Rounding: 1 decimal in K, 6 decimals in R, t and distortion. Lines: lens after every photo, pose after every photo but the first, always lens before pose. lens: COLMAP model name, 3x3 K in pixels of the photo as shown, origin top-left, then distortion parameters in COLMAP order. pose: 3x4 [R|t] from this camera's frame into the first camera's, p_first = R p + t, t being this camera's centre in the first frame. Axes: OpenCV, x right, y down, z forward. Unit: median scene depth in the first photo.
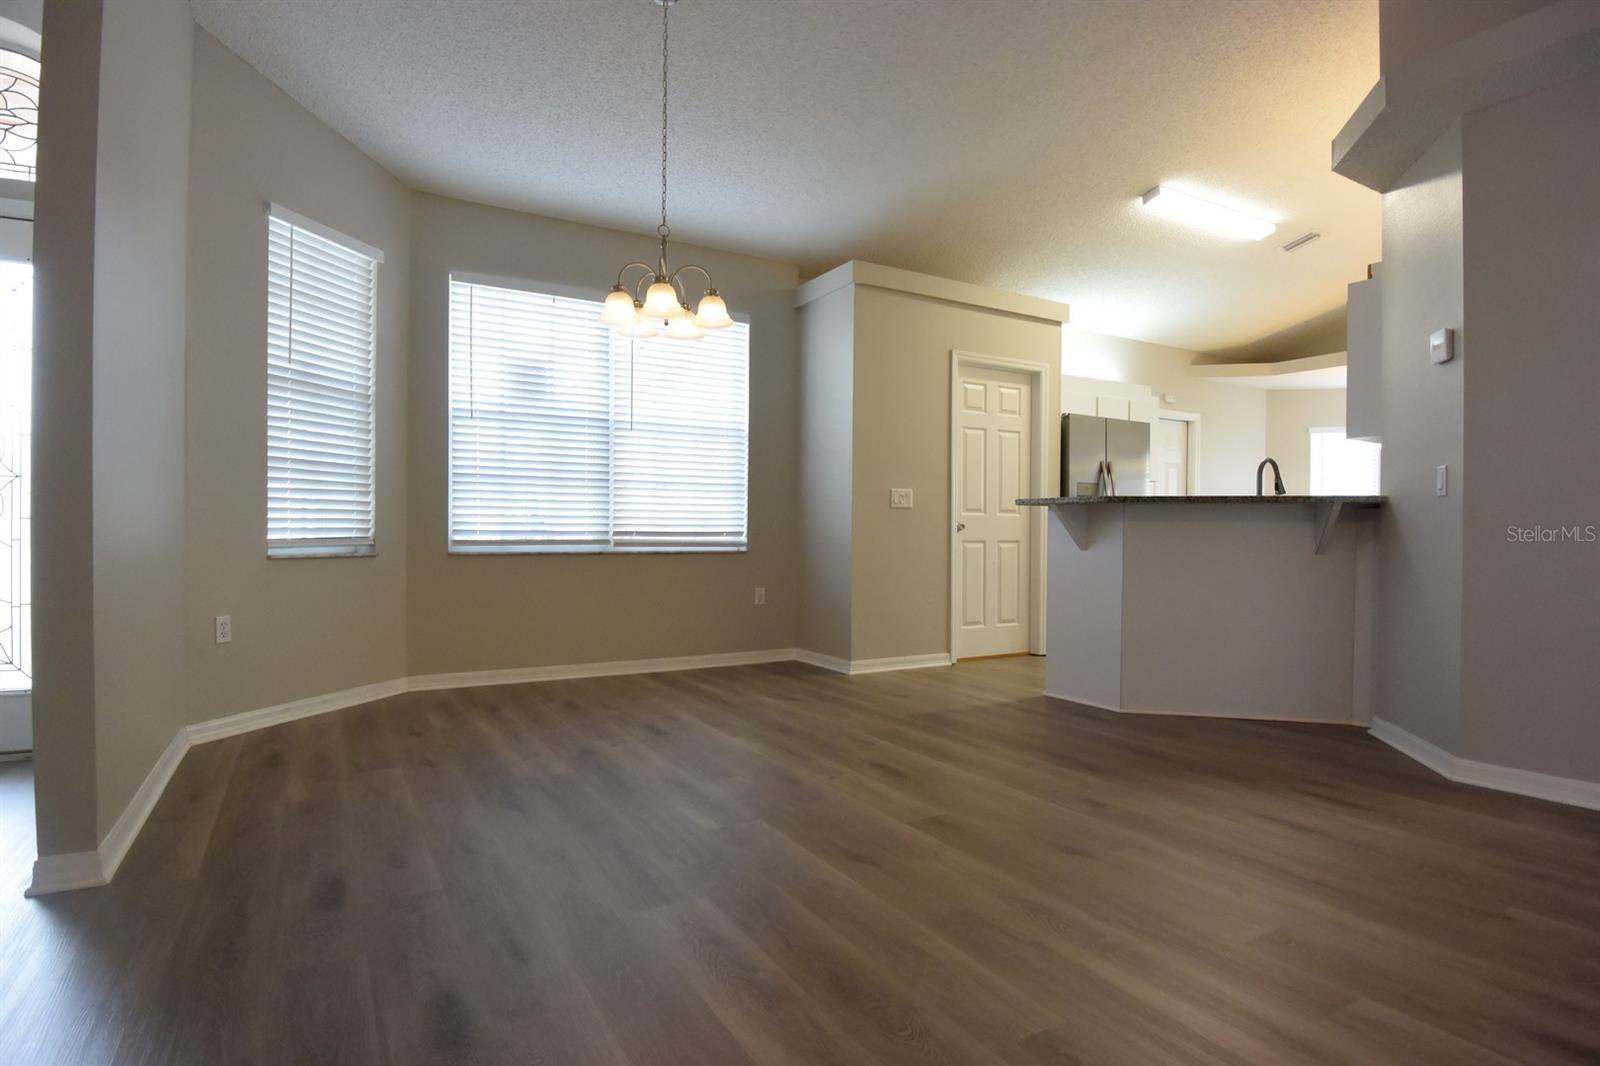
lens RADIAL K [[836.2, 0, 809.3], [0, 836.2, 545.5], [0, 0, 1]] dist [0.001611, -0.029817]
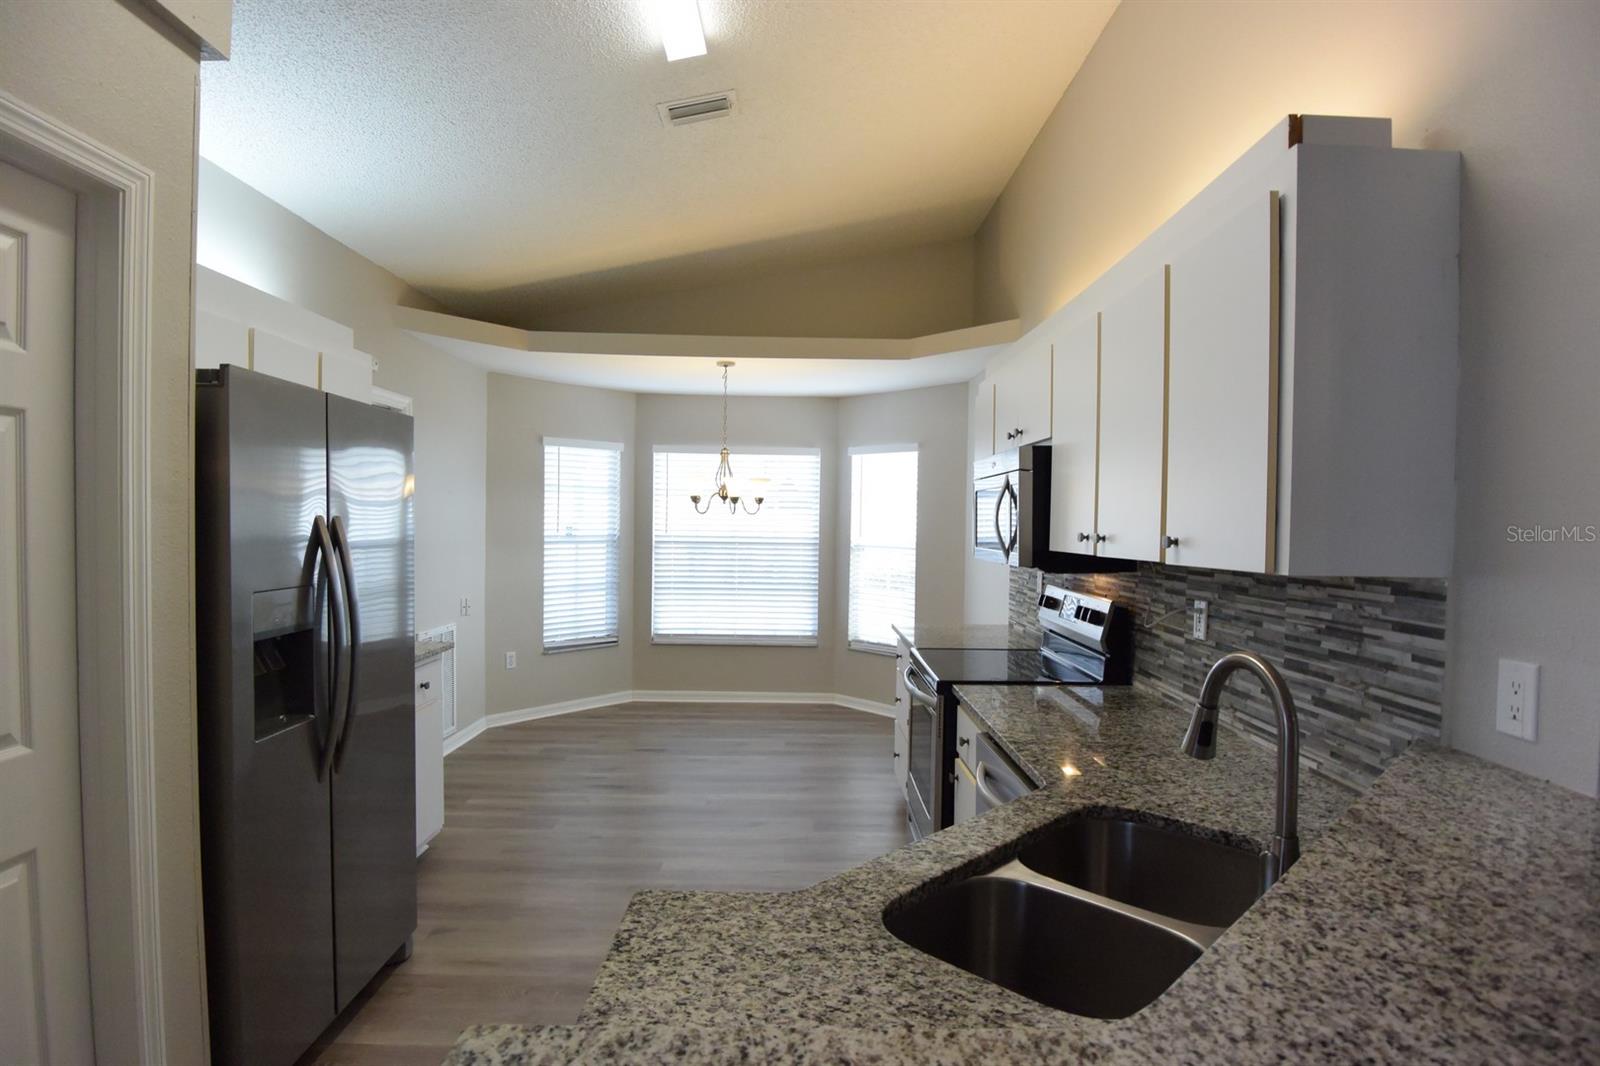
lens RADIAL K [[836.2, 0, 809.3], [0, 836.2, 545.5], [0, 0, 1]] dist [0.001611, -0.029817]
pose [[0.495052, -0.024296, 0.868524, 0.199408], [0.000725, 0.999620, 0.027551, -0.129537], [-0.868863, -0.013010, 0.494882, 0.865424]]
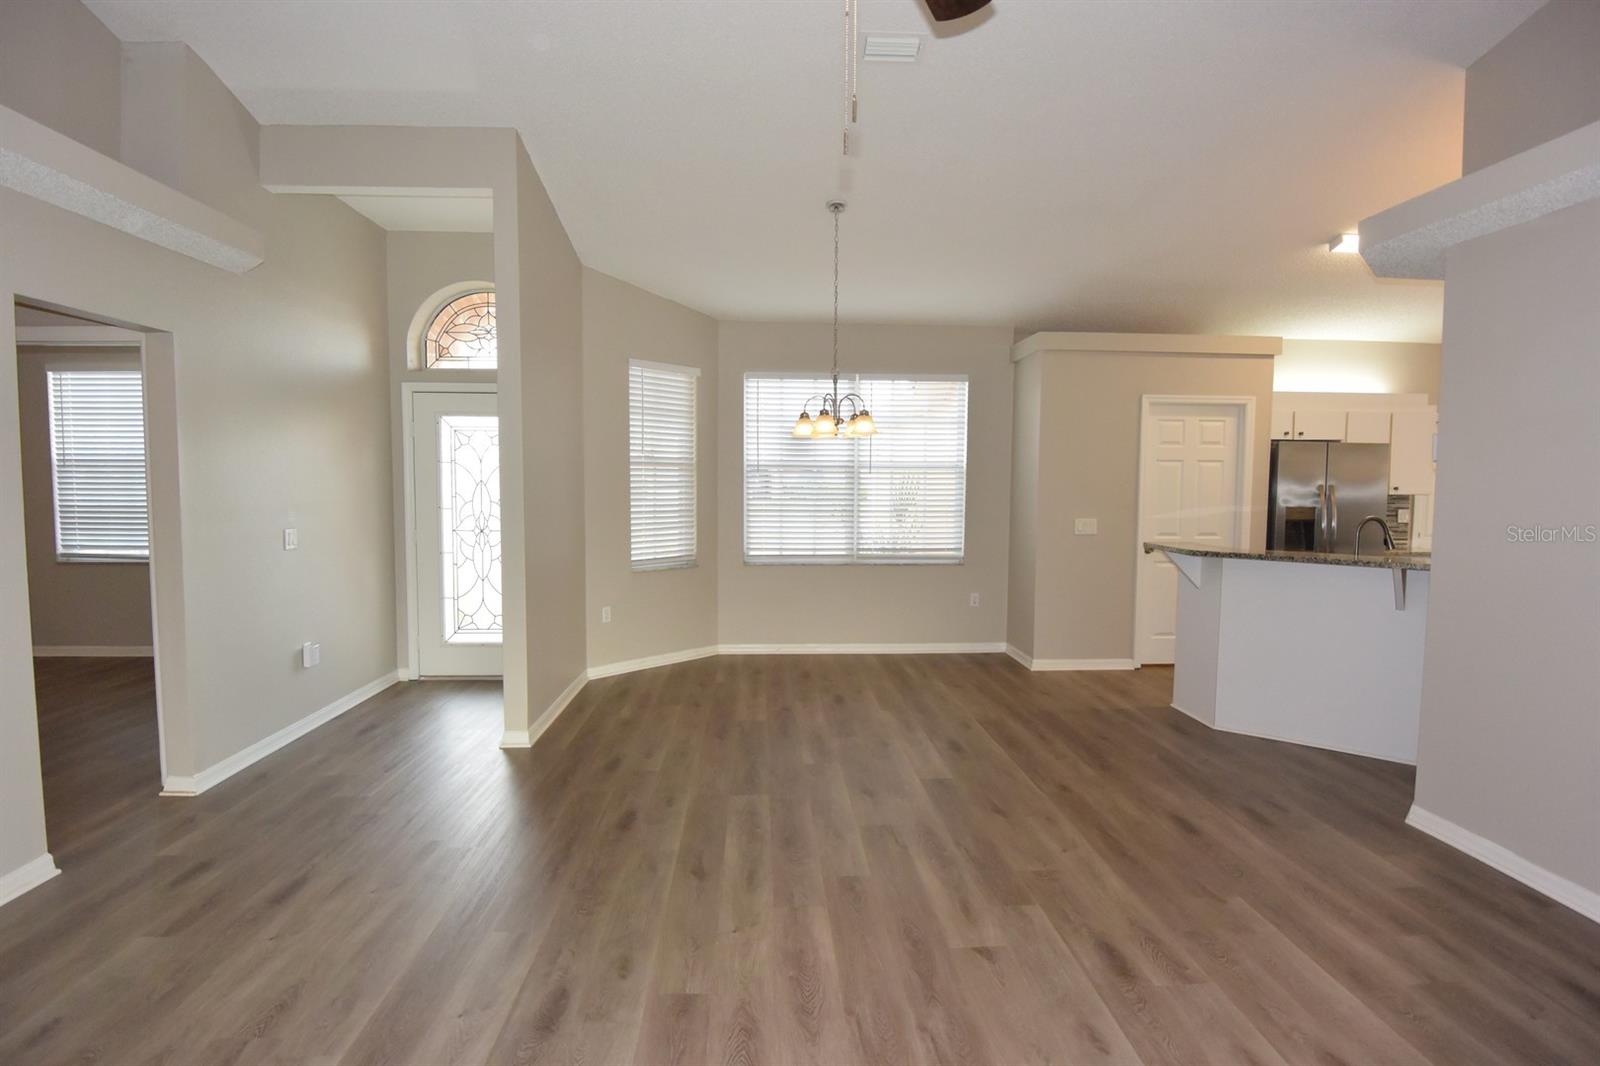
lens RADIAL K [[836.2, 0, 809.3], [0, 836.2, 545.5], [0, 0, 1]] dist [0.001611, -0.029817]
pose [[0.891140, 0.032788, -0.452542, 0.337304], [-0.006795, 0.998238, 0.058944, -0.109722], [0.453677, -0.049452, 0.889793, -0.262719]]
